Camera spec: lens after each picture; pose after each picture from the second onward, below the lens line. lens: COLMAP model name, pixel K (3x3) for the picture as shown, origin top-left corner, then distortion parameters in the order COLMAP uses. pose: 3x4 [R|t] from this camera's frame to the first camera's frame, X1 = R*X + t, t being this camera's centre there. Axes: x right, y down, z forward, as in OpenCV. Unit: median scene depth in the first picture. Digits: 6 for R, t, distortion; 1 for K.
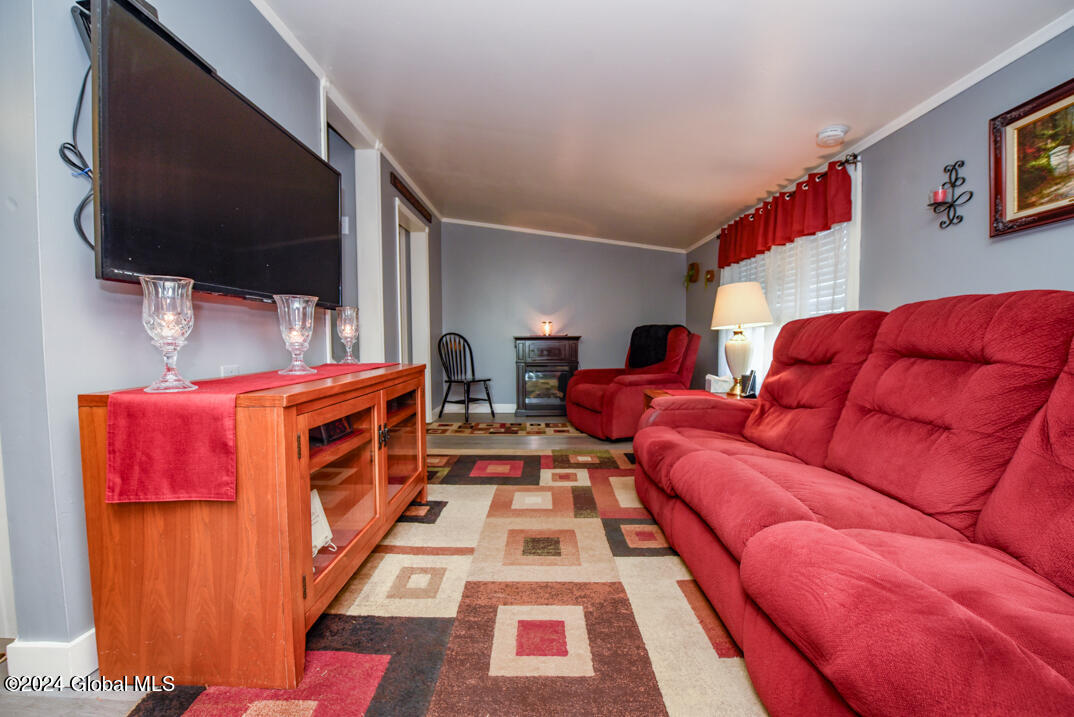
lens RADIAL K [[441.0, 0, 534.3], [0, 441.0, 357.5], [0, 0, 1]] dist [-0.002597, -0.000024]
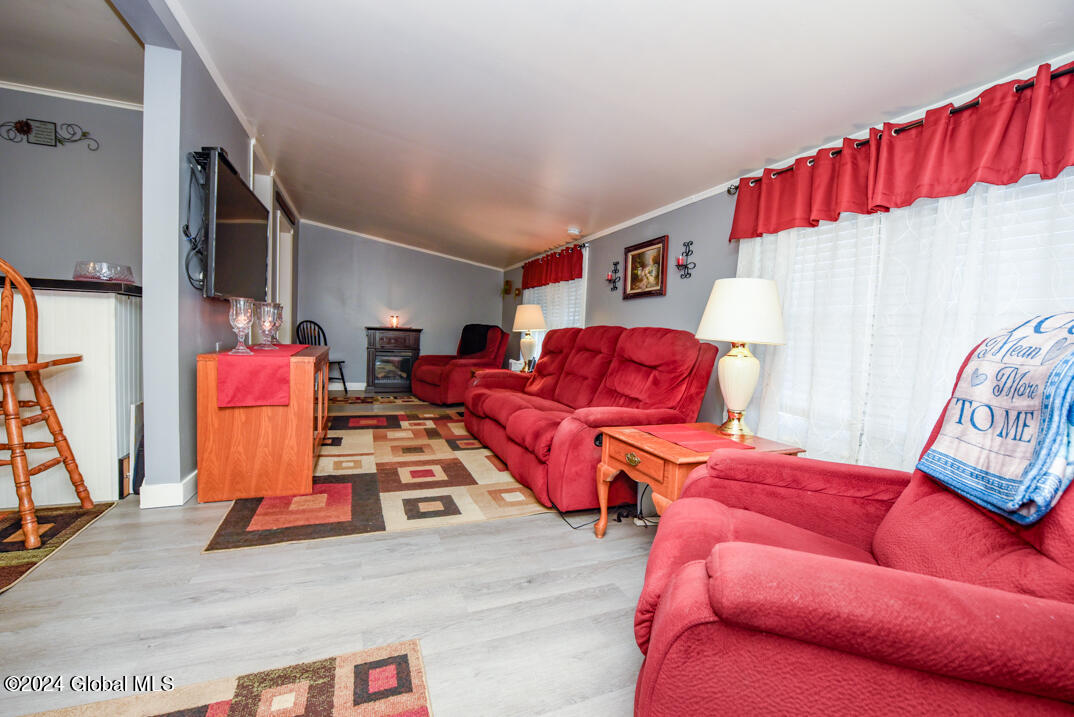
lens RADIAL K [[441.0, 0, 534.3], [0, 441.0, 357.5], [0, 0, 1]] dist [-0.002597, -0.000024]
pose [[0.924176, 0.026320, 0.381059, -0.182564], [-0.034979, 0.999263, 0.015814, 0.005032], [-0.380362, -0.027943, 0.924416, -0.691507]]
